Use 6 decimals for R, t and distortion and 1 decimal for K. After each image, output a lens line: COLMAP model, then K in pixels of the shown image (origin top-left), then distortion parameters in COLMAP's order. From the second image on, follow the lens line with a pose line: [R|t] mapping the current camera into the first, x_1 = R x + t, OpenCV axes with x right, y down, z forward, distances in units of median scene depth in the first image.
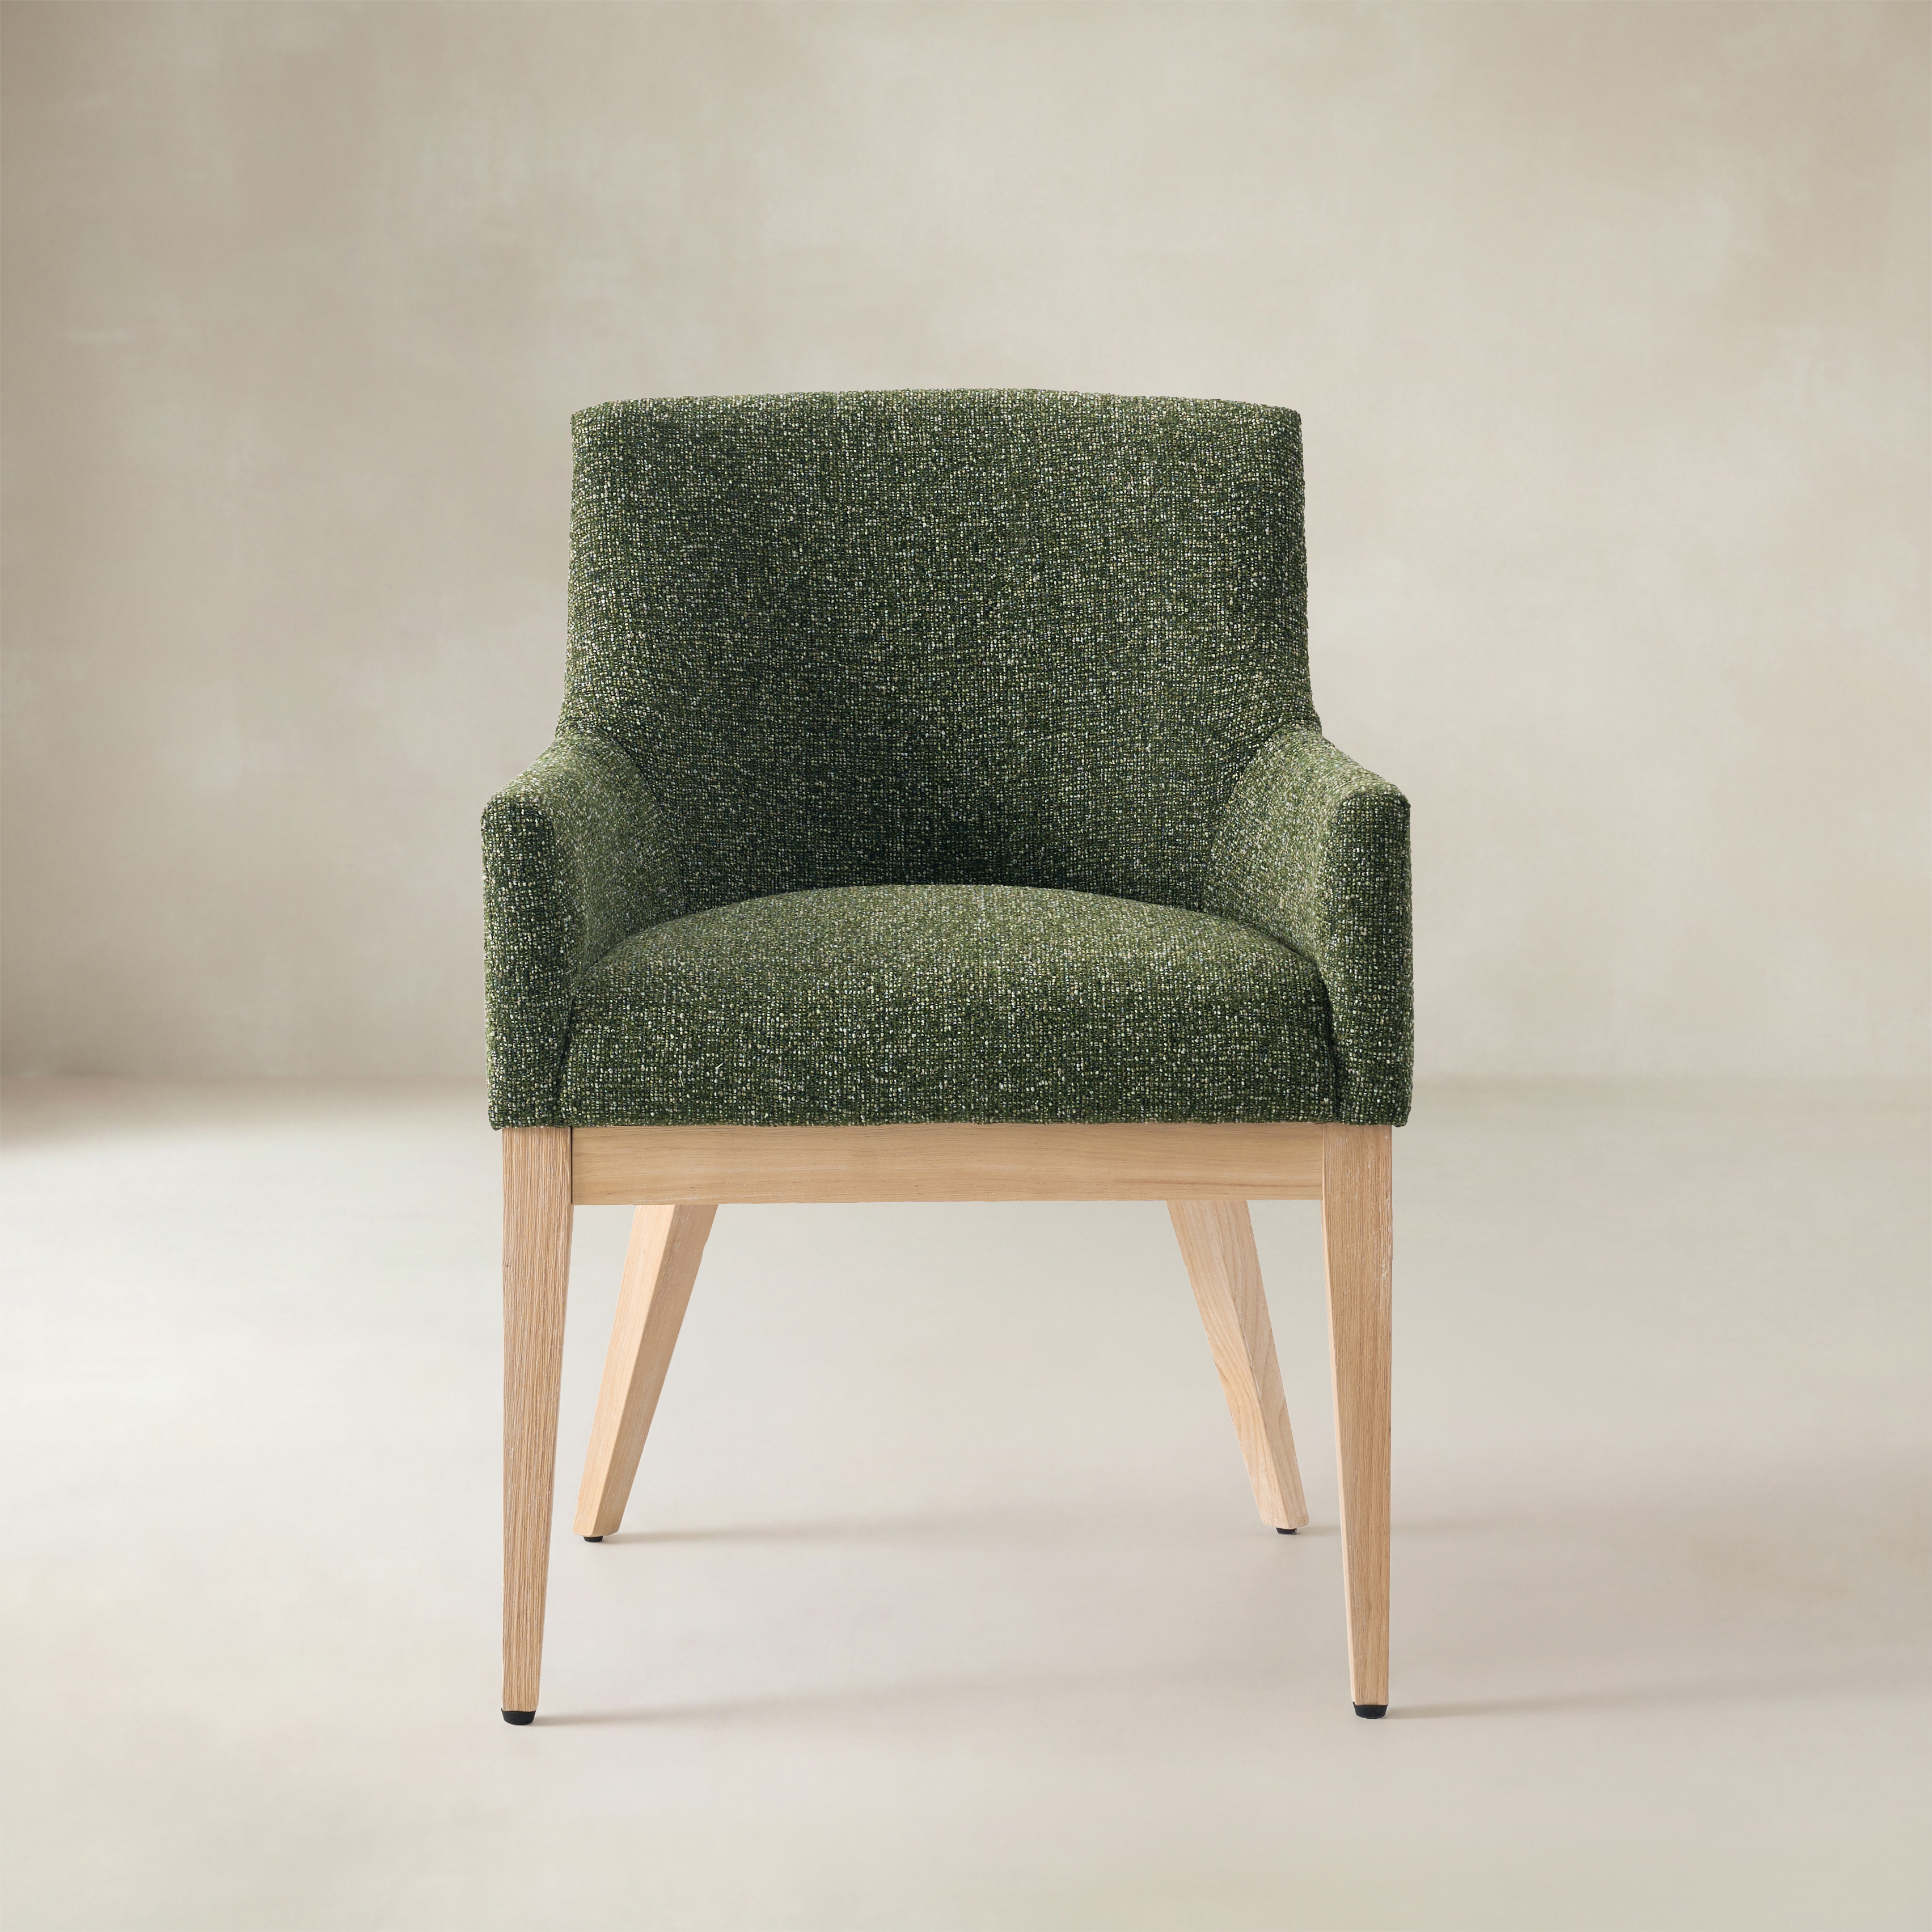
lens RADIAL K [[7421.7, 0, 966.0], [0, 7421.7, 966.0], [0, 0, 1]] dist [0.000206, -2.225422]
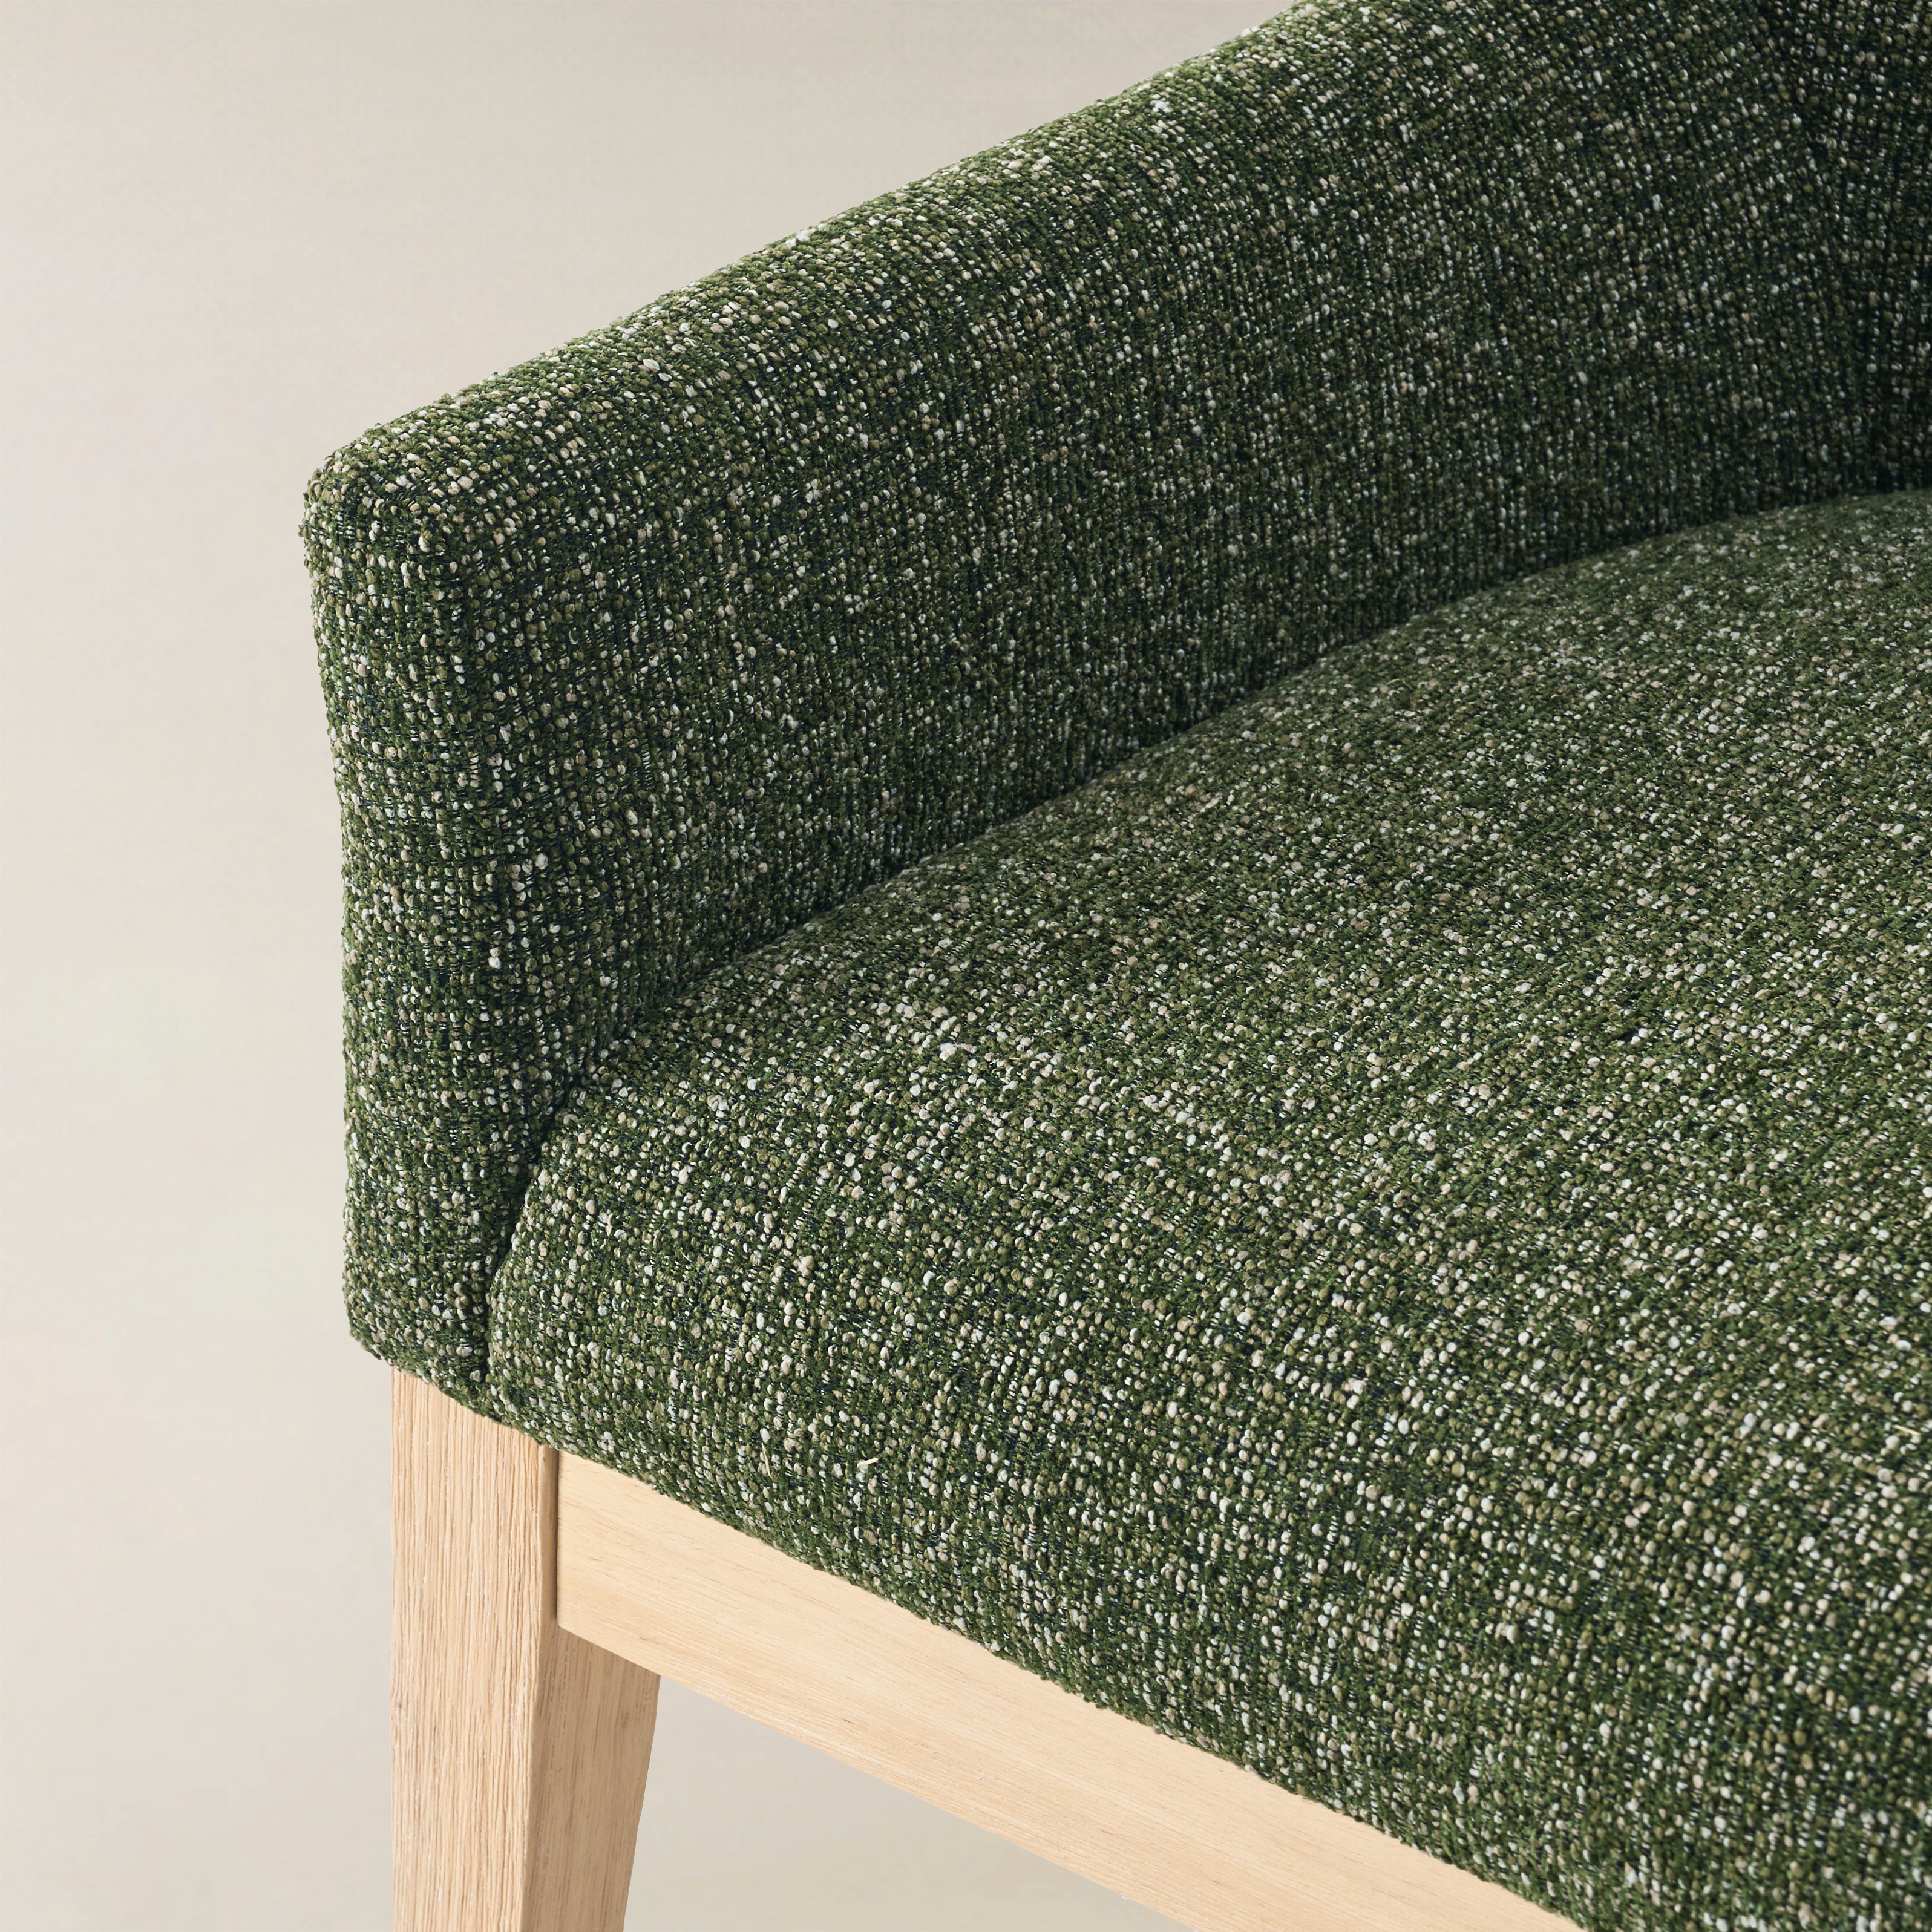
lens RADIAL K [[8021.7, 0, 966.0], [0, 8021.7, 966.0], [0, 0, 1]] dist [-0.006742, 2.611394]
pose [[0.787858, 0.336111, -0.516051, 0.123137], [-0.101540, 0.897366, 0.429445, -0.135551], [0.607428, -0.285942, 0.741126, 0.698087]]
